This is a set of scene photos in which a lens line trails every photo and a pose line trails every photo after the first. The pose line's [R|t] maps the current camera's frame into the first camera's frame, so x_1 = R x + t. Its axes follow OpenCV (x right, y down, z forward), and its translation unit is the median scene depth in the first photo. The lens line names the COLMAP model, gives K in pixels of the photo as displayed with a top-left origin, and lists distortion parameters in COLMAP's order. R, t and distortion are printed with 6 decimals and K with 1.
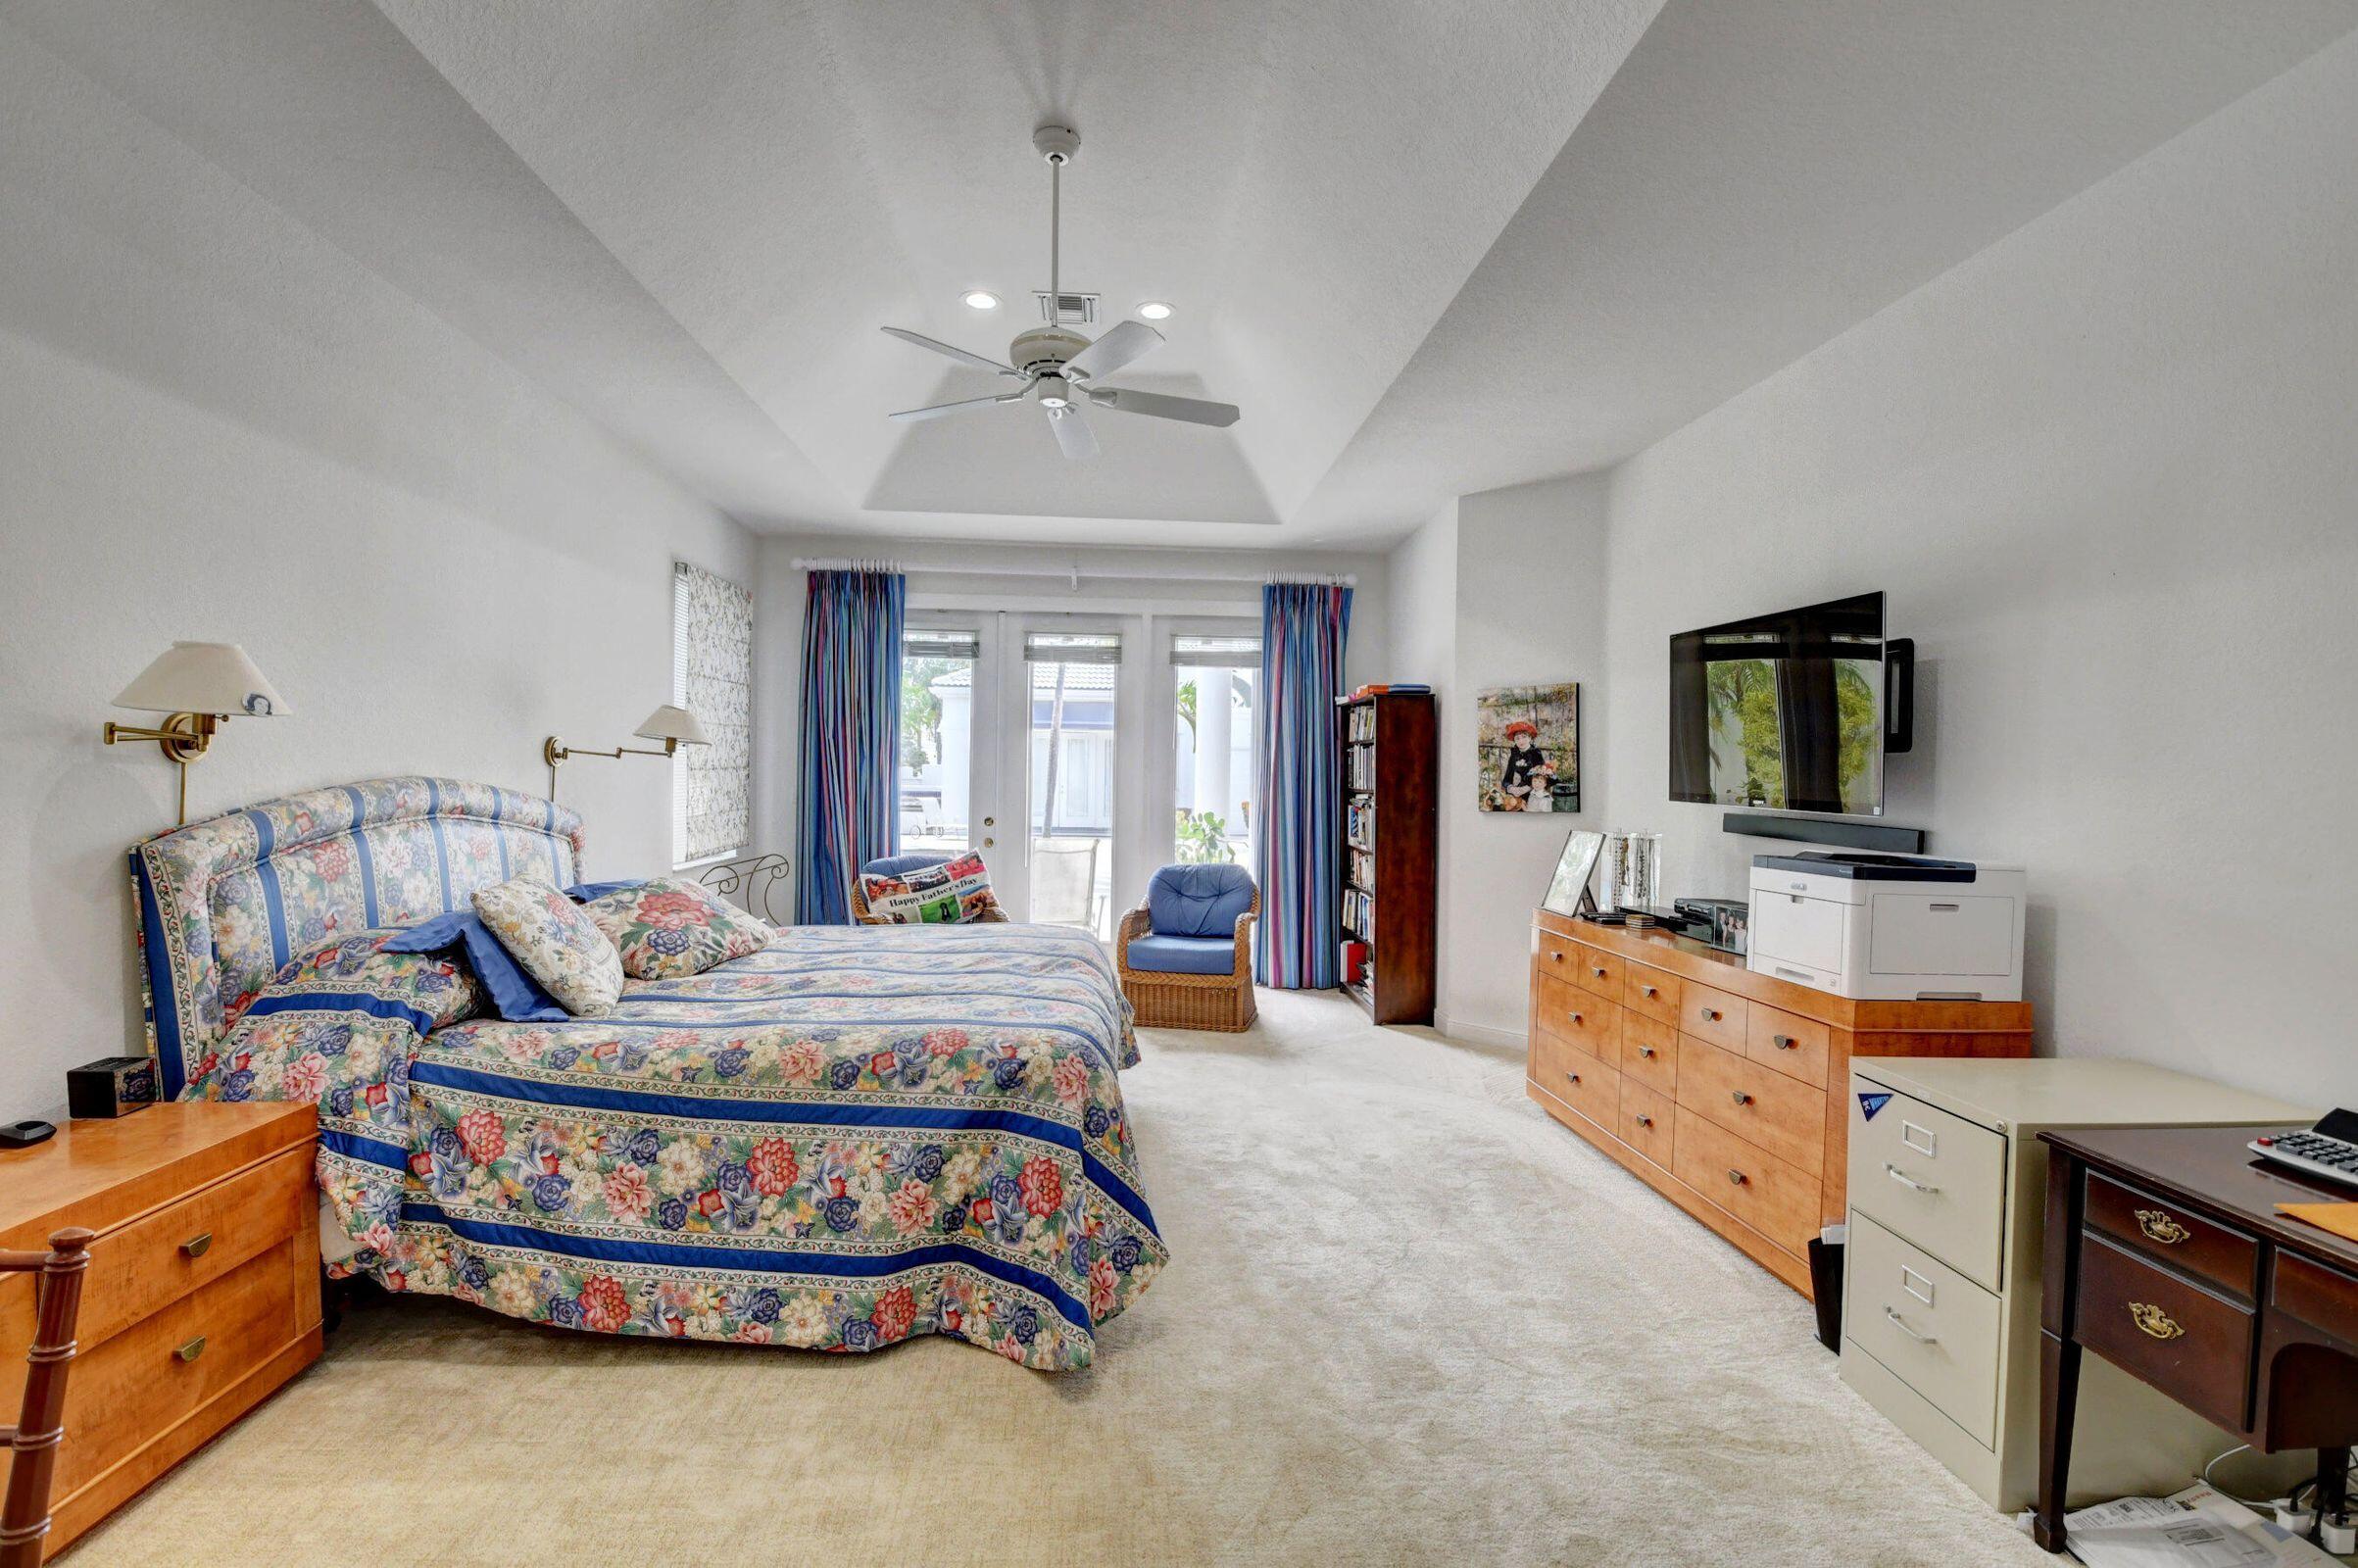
lens RADIAL K [[1038.2, 0, 1172.5], [0, 1038.2, 784.4], [0, 0, 1]] dist [0.032426, -0.037672]
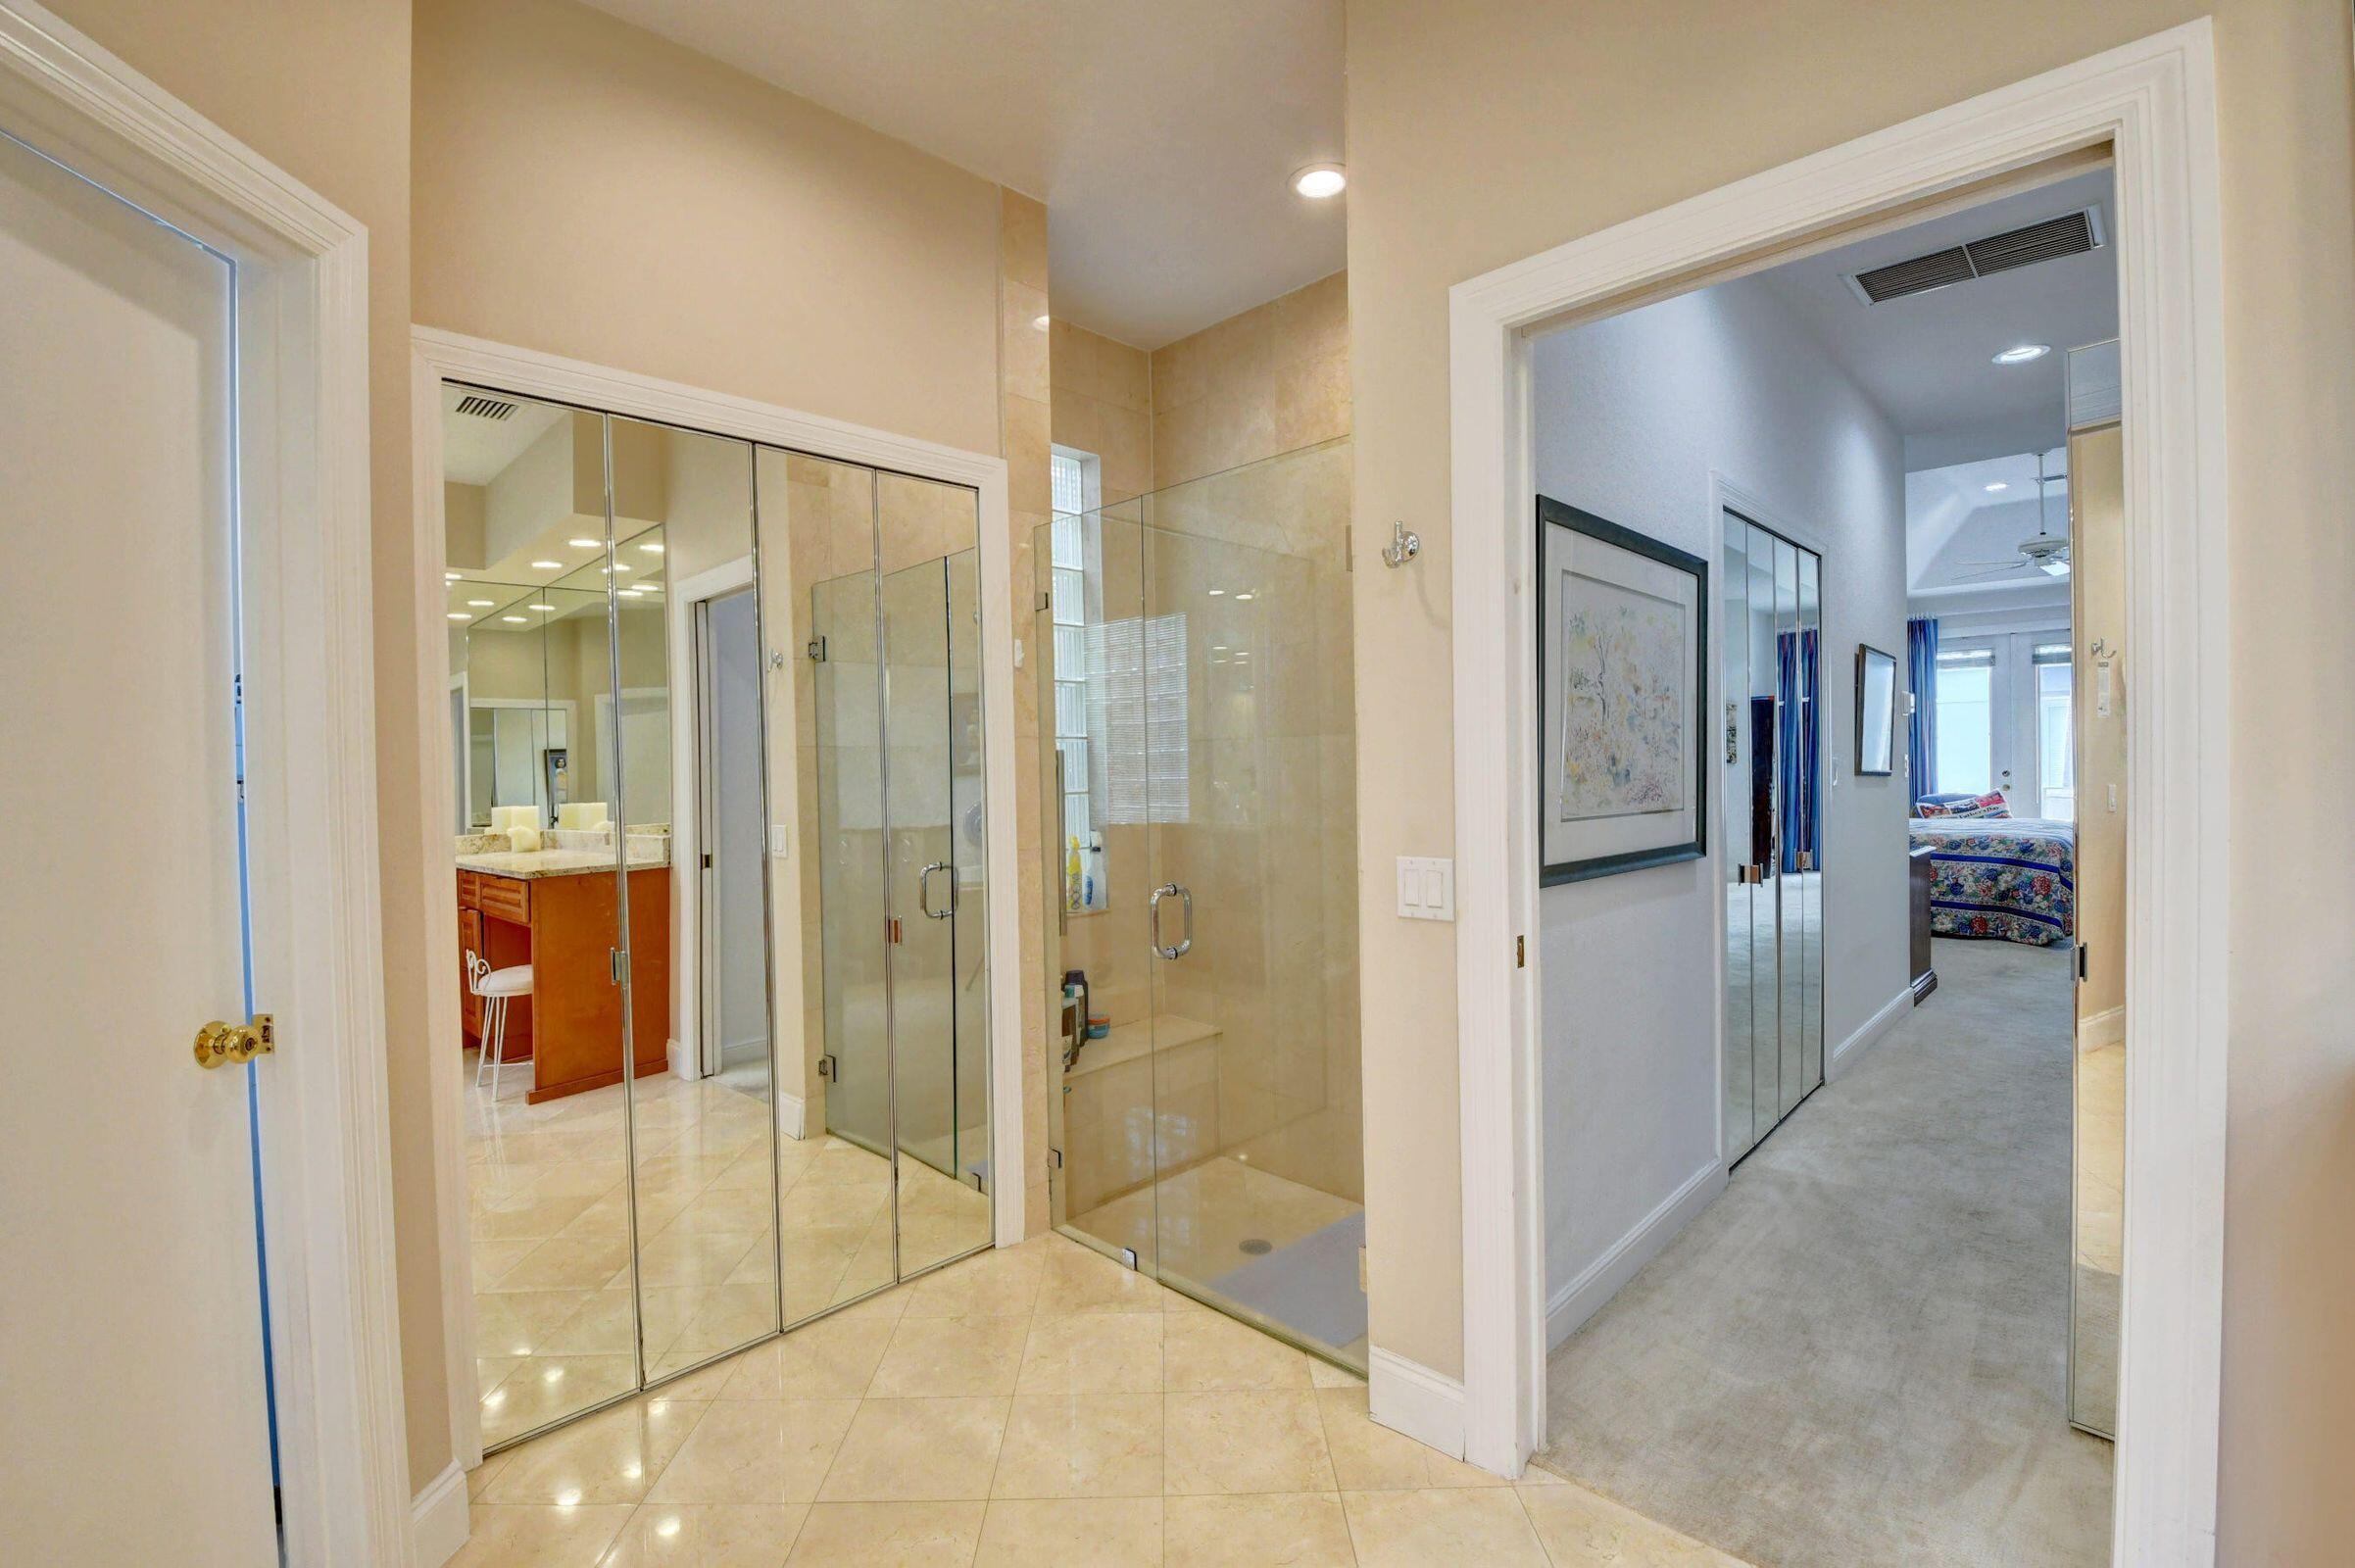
lens RADIAL K [[1036.9, 0, 1171.0], [0, 1036.9, 784.4], [0, 0, 1]] dist [0.032426, -0.037672]
pose [[0.667169, -0.015574, -0.744744, 0.398738], [0.026563, 0.999643, 0.002892, 0.043384], [0.744433, -0.021712, 0.667344, -2.581926]]
